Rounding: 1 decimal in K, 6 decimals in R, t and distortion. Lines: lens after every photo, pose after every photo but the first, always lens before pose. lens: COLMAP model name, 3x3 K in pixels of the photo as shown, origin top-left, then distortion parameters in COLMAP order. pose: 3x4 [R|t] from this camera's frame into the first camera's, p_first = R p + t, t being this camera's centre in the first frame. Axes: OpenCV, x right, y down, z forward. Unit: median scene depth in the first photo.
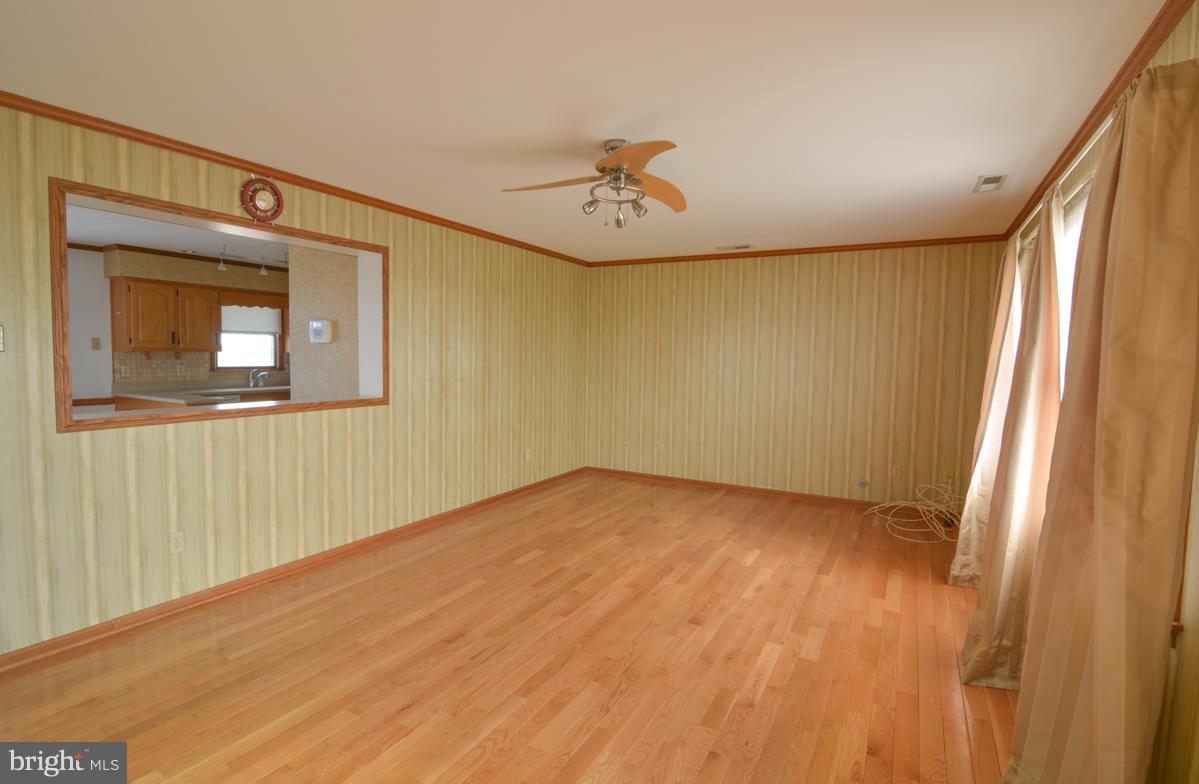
lens RADIAL K [[572.6, 0, 602.1], [0, 572.6, 383.7], [0, 0, 1]] dist [-0.003008, -0.009273]
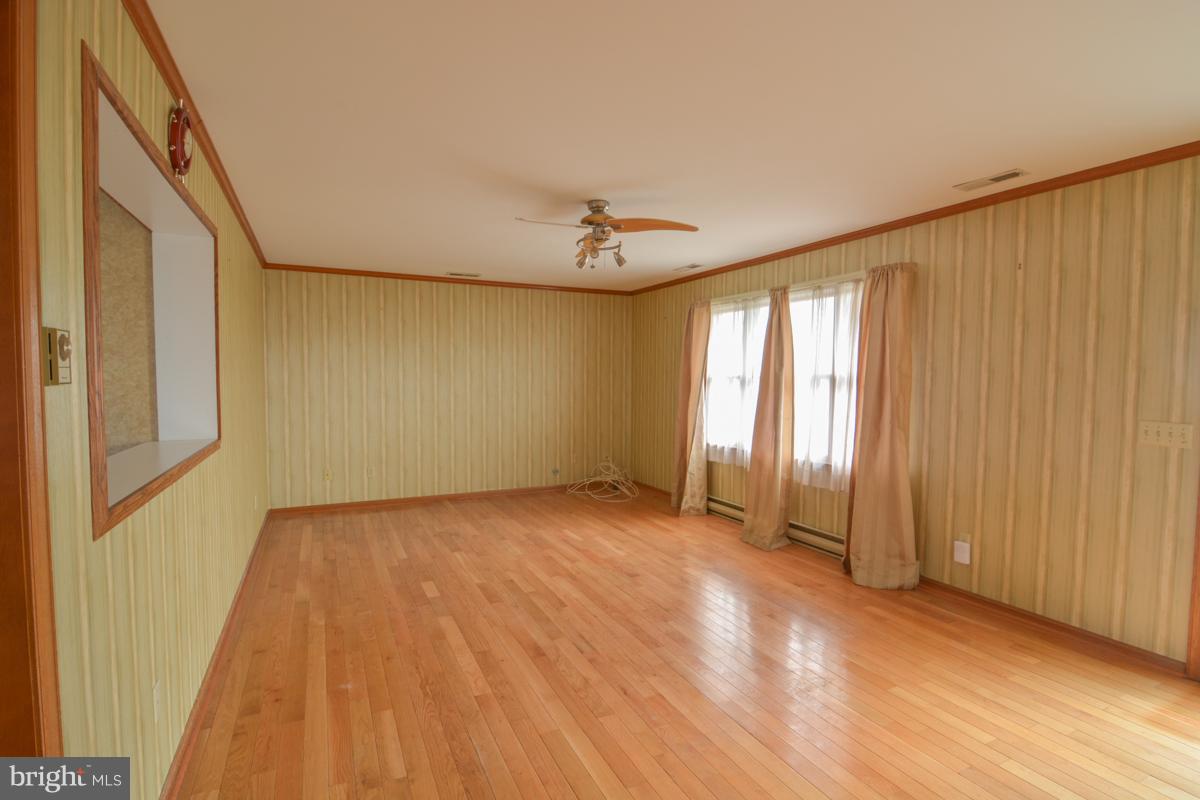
lens RADIAL K [[581.5, 0, 600.0], [0, 581.5, 400.0], [0, 0, 1]] dist [-0.000649, -0.000122]
pose [[0.582923, -0.049349, 0.811027, -0.768379], [0.048133, 0.998498, 0.026160, -0.022602], [-0.811100, 0.023788, 0.584423, 0.215575]]
